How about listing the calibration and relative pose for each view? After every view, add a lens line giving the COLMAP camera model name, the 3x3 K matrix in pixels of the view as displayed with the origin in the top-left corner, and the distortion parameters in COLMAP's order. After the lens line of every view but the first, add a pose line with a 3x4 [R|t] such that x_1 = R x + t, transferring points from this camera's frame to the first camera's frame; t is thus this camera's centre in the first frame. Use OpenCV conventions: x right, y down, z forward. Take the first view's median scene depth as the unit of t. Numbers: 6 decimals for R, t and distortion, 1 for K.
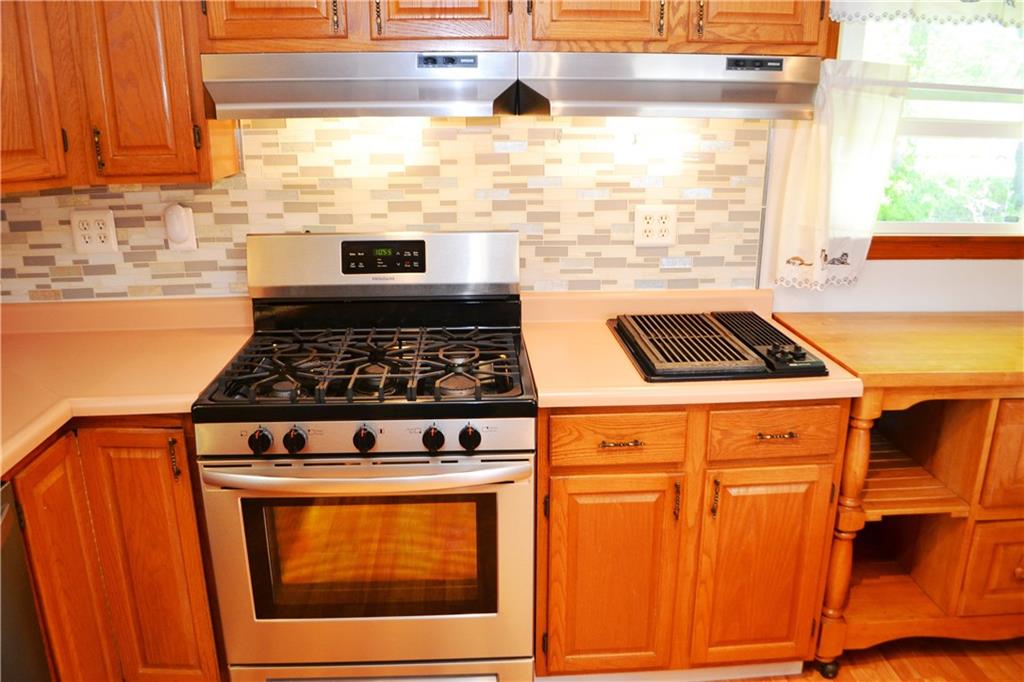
lens RADIAL K [[822.5, 0, 513.2], [0, 822.5, 351.3], [0, 0, 1]] dist [-0.079021, 0.003089]
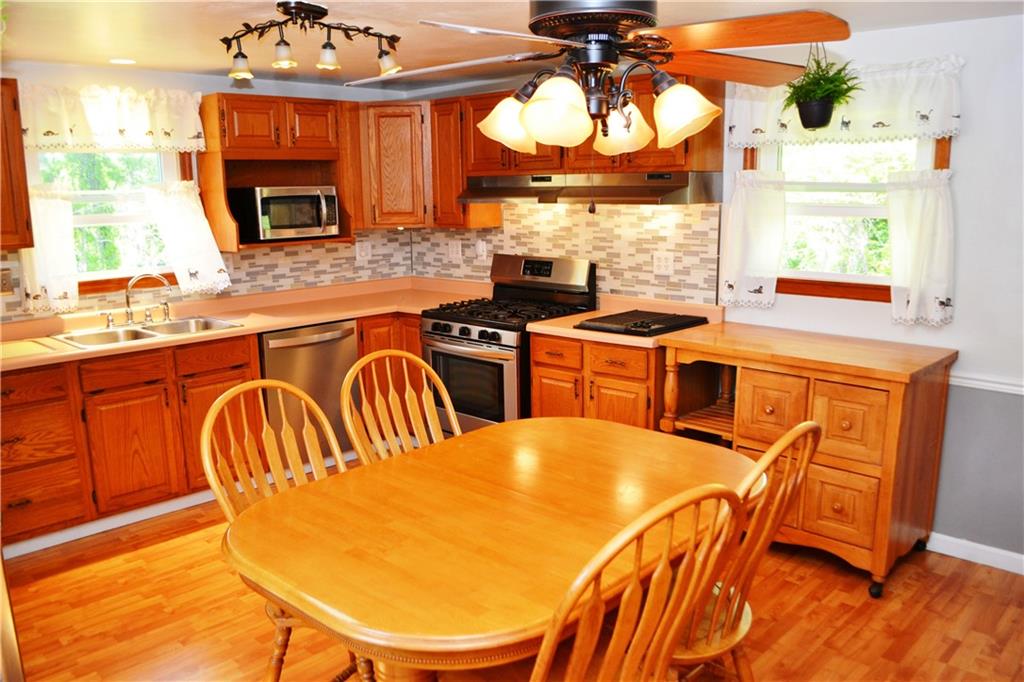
lens RADIAL K [[822.5, 0, 519.5], [0, 822.5, 336.5], [0, 0, 1]] dist [-0.079021, 0.003089]
pose [[0.679218, 0.122617, -0.723622, 1.310659], [-0.202969, 0.978875, -0.024646, 0.114130], [0.705313, 0.163613, 0.689756, -0.443279]]
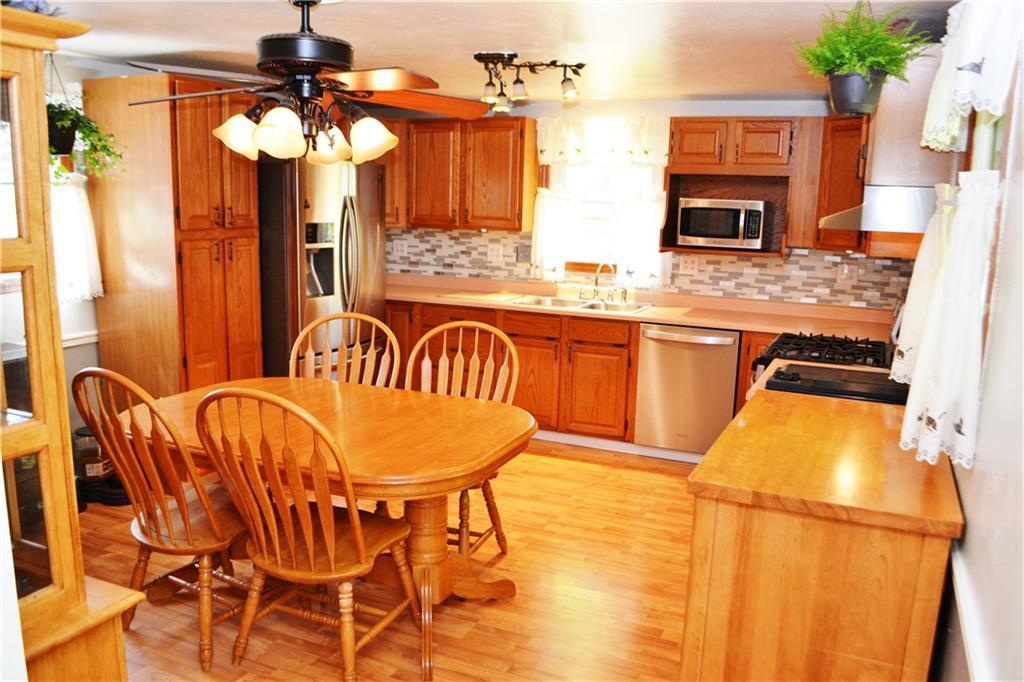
lens RADIAL K [[822.5, 0, 521.1], [0, 822.5, 349.5], [0, 0, 1]] dist [-0.079021, 0.003089]
pose [[-0.452085, 0.146677, -0.879833, 1.899419], [-0.290785, 0.908265, 0.300831, -0.677176], [0.843246, 0.391843, -0.367961, 2.174804]]
